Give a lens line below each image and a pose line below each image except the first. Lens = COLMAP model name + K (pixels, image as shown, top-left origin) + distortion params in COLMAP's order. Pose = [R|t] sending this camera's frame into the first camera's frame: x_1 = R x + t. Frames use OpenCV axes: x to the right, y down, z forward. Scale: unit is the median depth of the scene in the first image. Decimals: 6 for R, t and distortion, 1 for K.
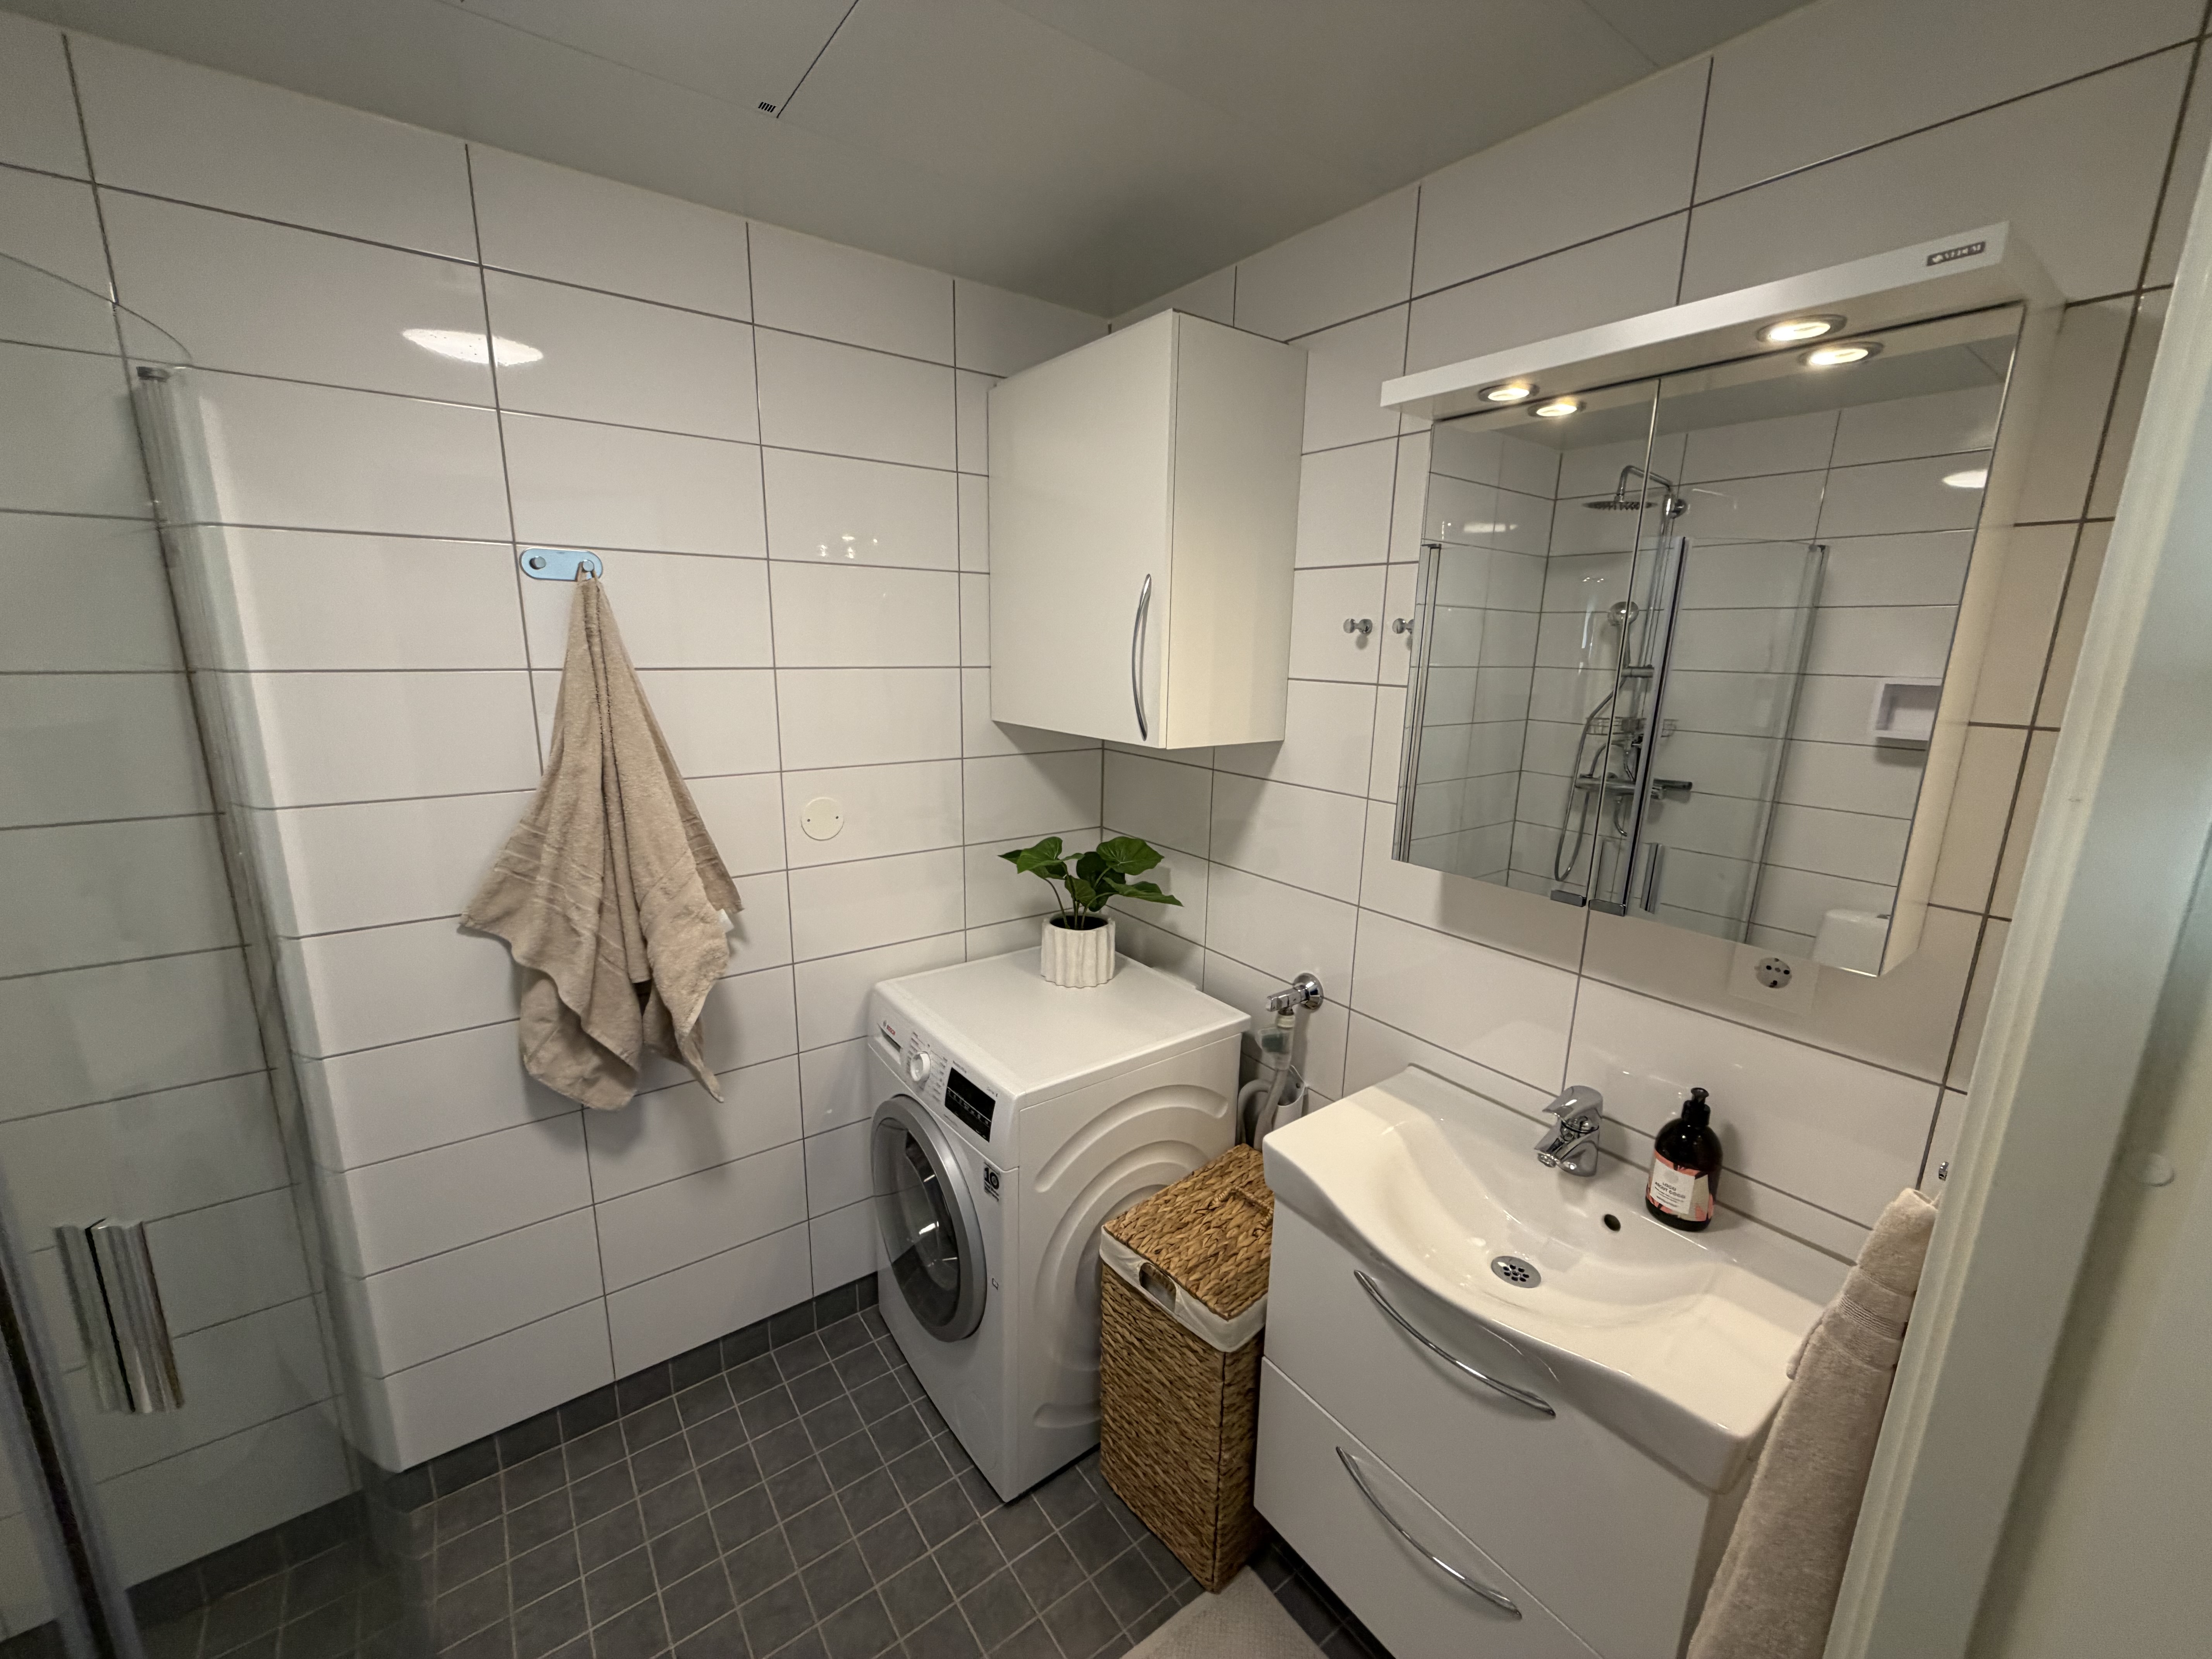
lens RADIAL K [[878.0, 0, 1105.5], [0, 878.0, 827.9], [0, 0, 1]] dist [-0.001688, 0.000218]
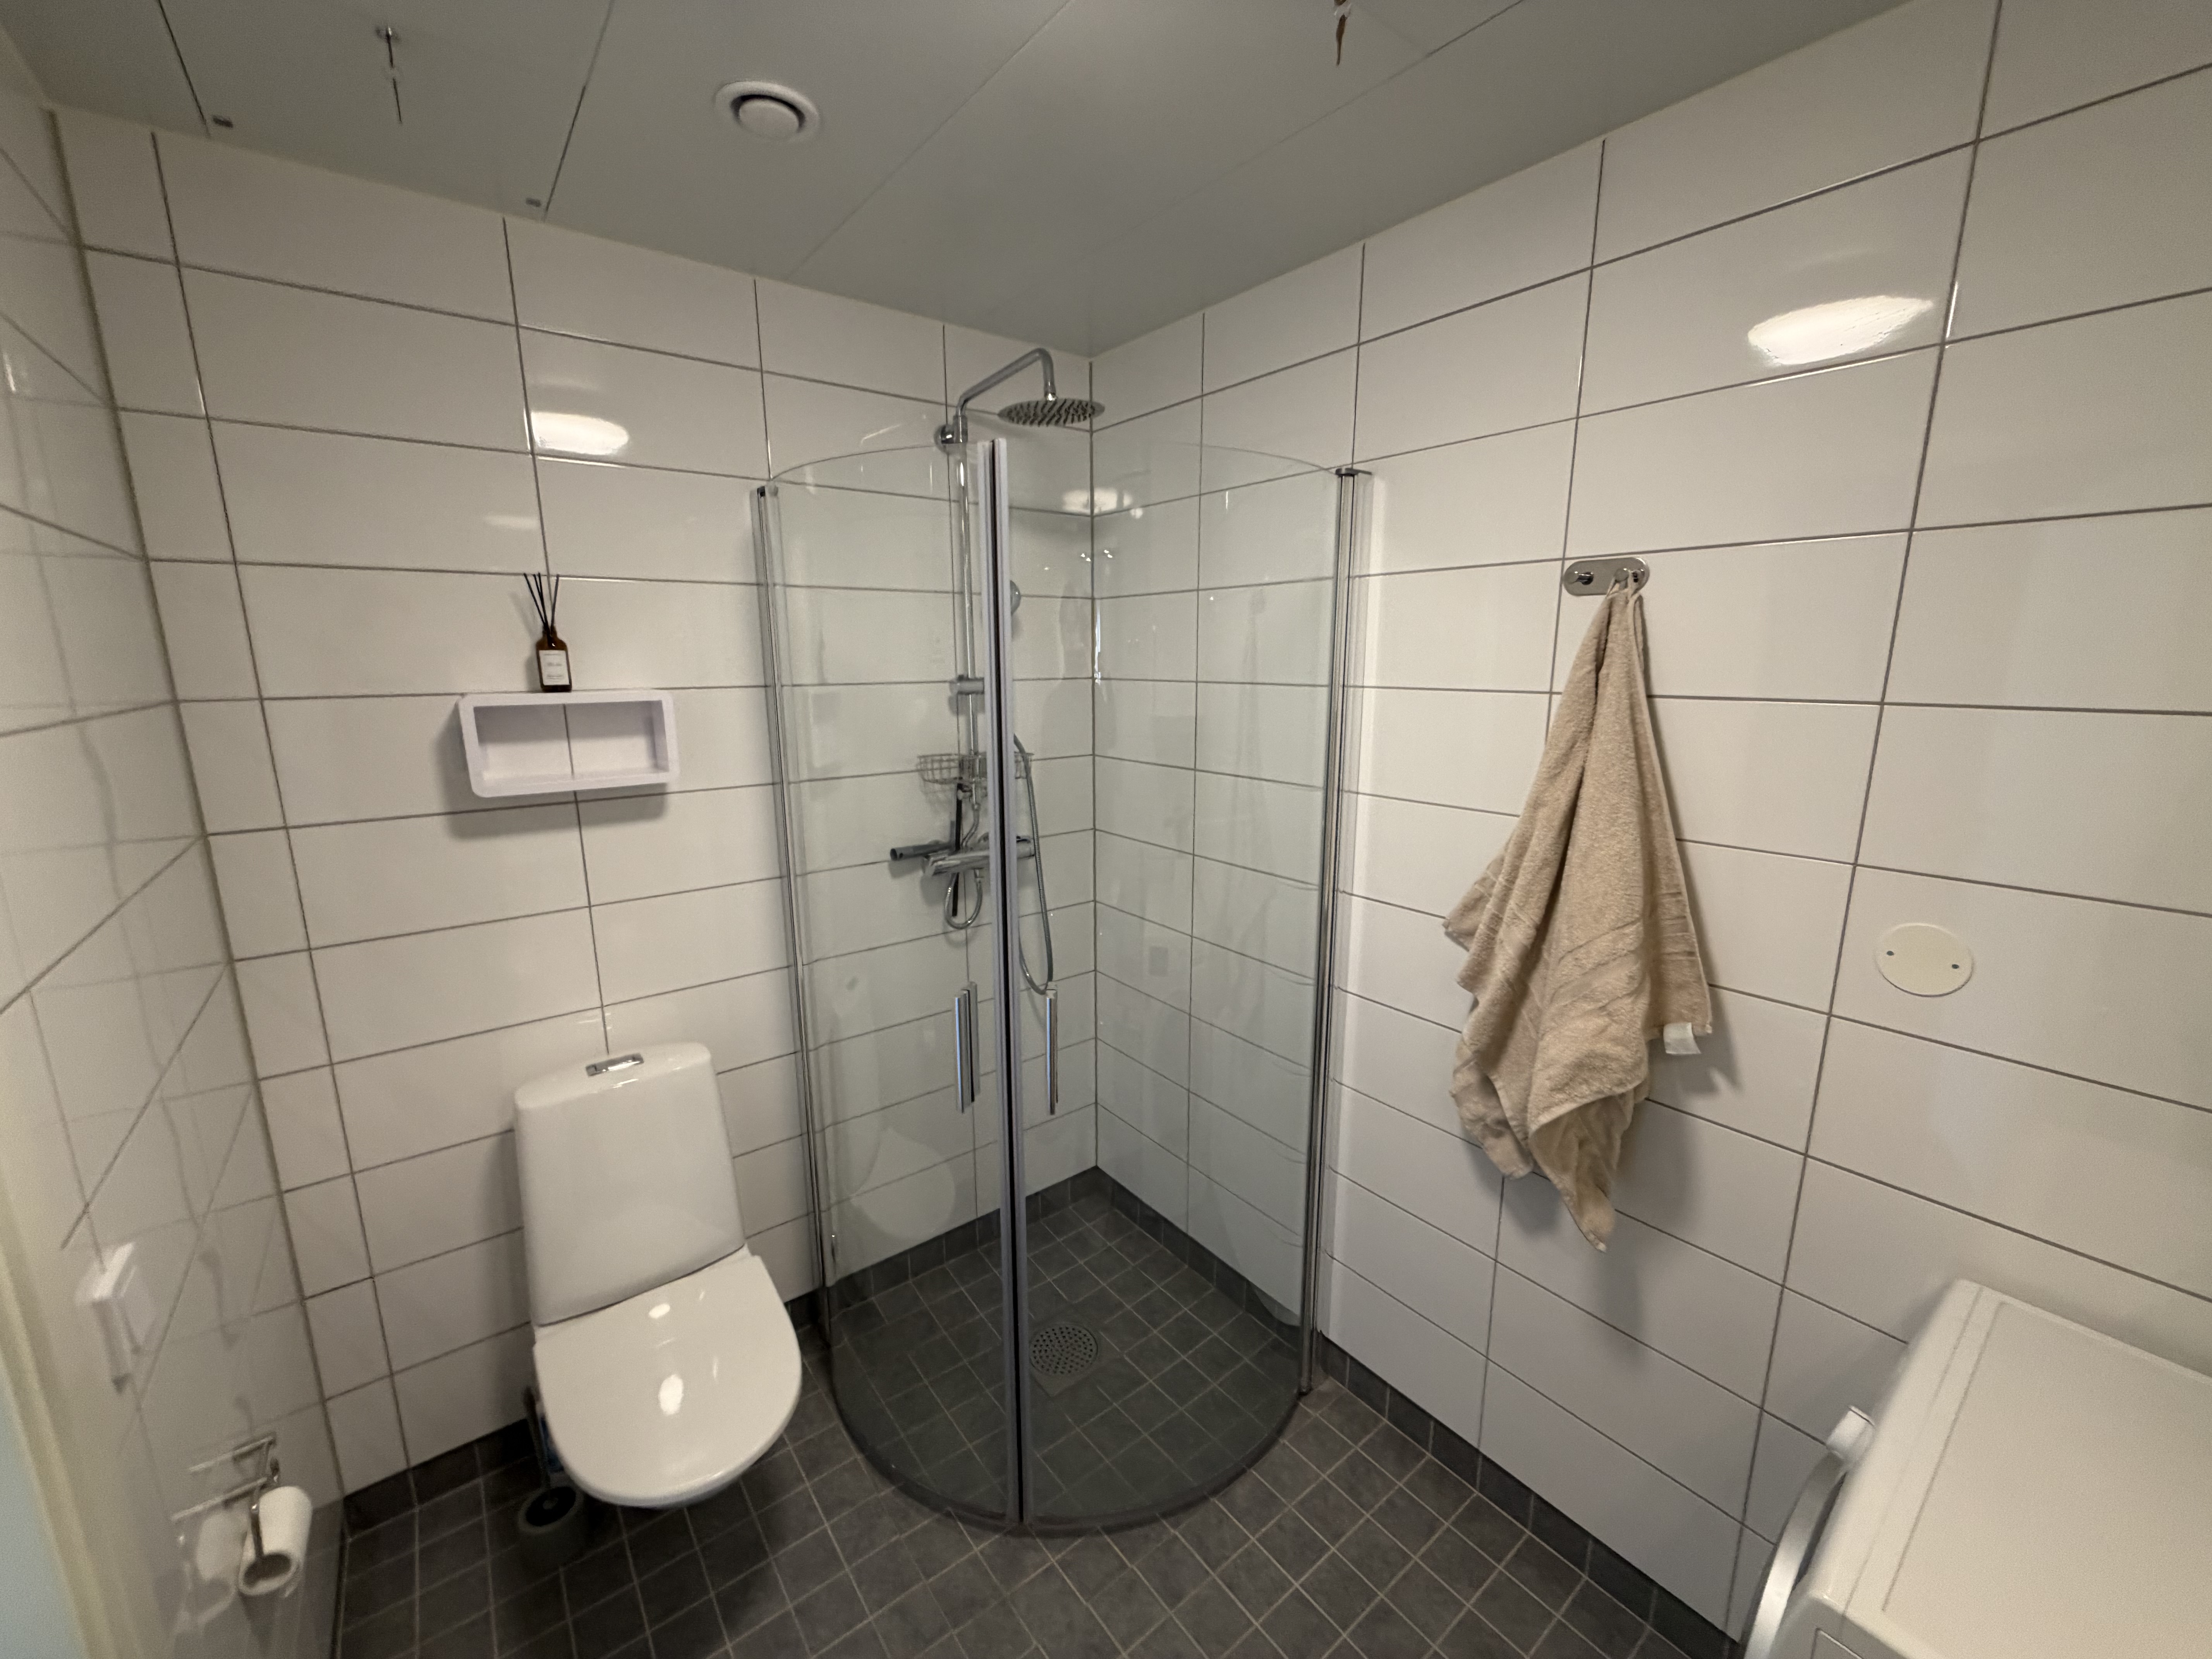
lens RADIAL K [[878.0, 0, 1105.5], [0, 878.0, 827.9], [0, 0, 1]] dist [-0.001688, 0.000218]
pose [[0.029918, 0.174043, -0.984283, 0.273702], [-0.216447, 0.962488, 0.163610, -0.088504], [0.975836, 0.208150, 0.066466, 0.473628]]
